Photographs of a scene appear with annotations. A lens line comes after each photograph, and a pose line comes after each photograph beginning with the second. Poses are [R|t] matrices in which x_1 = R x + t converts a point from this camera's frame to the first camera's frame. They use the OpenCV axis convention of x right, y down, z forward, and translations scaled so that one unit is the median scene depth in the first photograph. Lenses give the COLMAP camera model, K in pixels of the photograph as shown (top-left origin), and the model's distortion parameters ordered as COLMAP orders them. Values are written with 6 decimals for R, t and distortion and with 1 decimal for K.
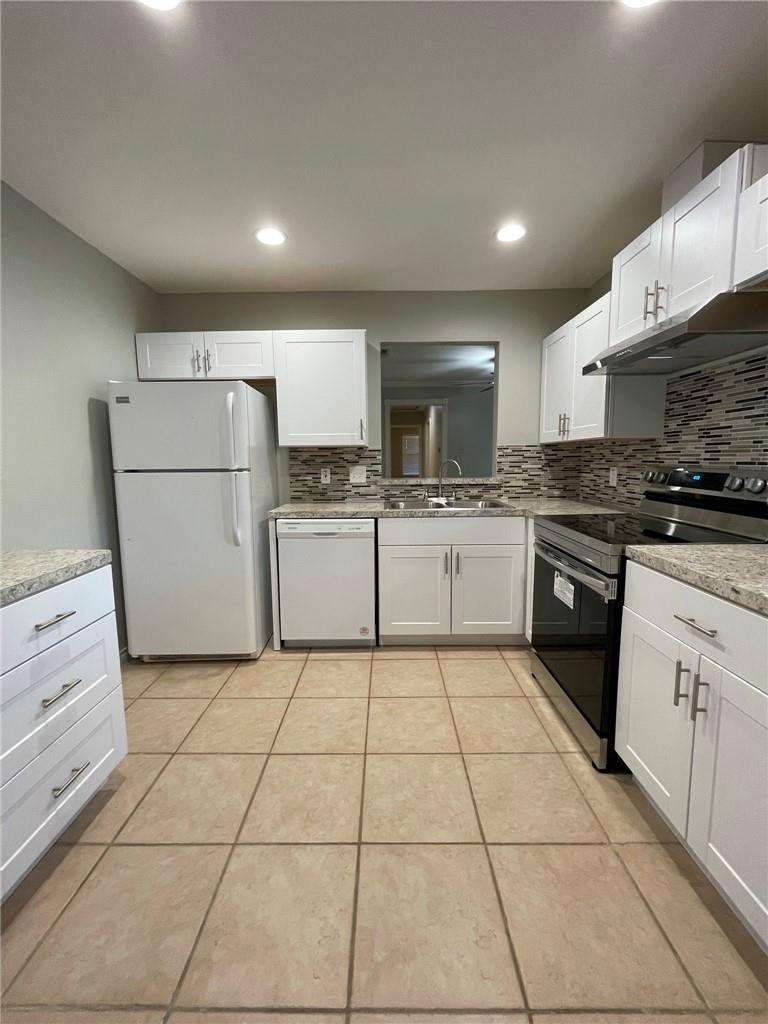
lens RADIAL K [[412.6, 0, 381.0], [0, 412.6, 505.3], [0, 0, 1]] dist [-0.000493, 0.000127]
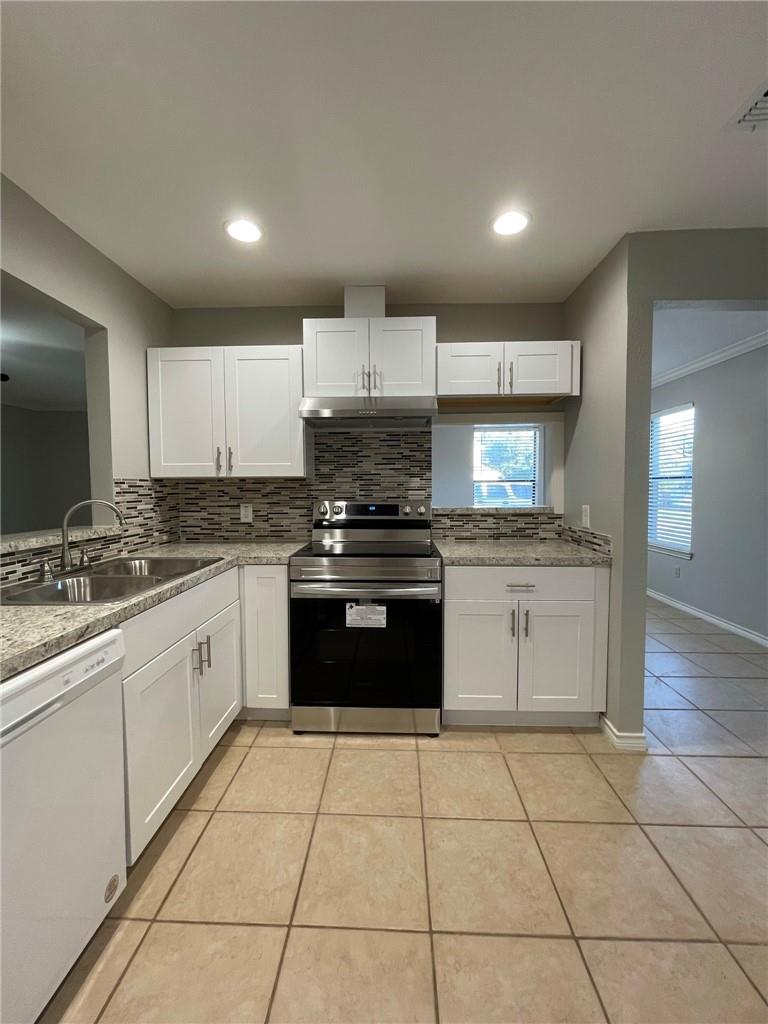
lens RADIAL K [[412.6, 0, 379.1], [0, 412.6, 506.3], [0, 0, 1]] dist [-0.000493, 0.000127]
pose [[0.026727, -0.035663, 0.999006, -0.593915], [0.118083, 0.992479, 0.032271, -0.106034], [-0.992644, 0.117103, 0.030737, 0.842125]]
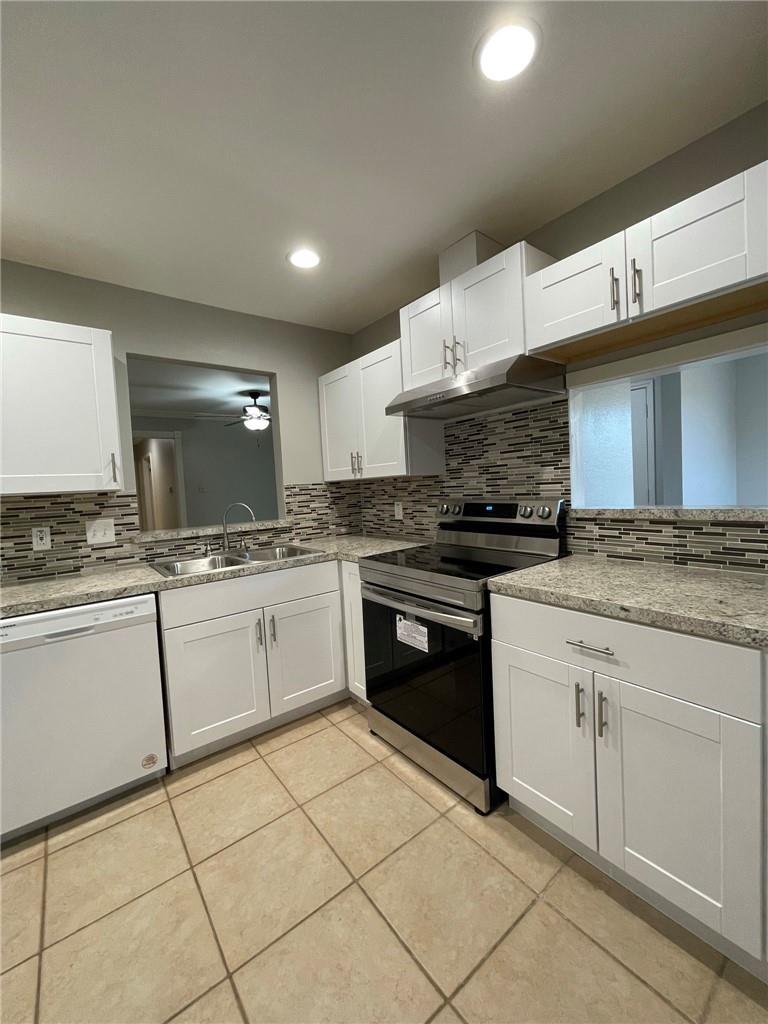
lens RADIAL K [[412.6, 0, 381.3], [0, 412.6, 505.5], [0, 0, 1]] dist [-0.000493, 0.000127]
pose [[0.785725, -0.060433, 0.615616, -0.172403], [0.113459, 0.992412, -0.047390, -0.048749], [-0.608081, 0.107083, 0.786620, 0.242654]]
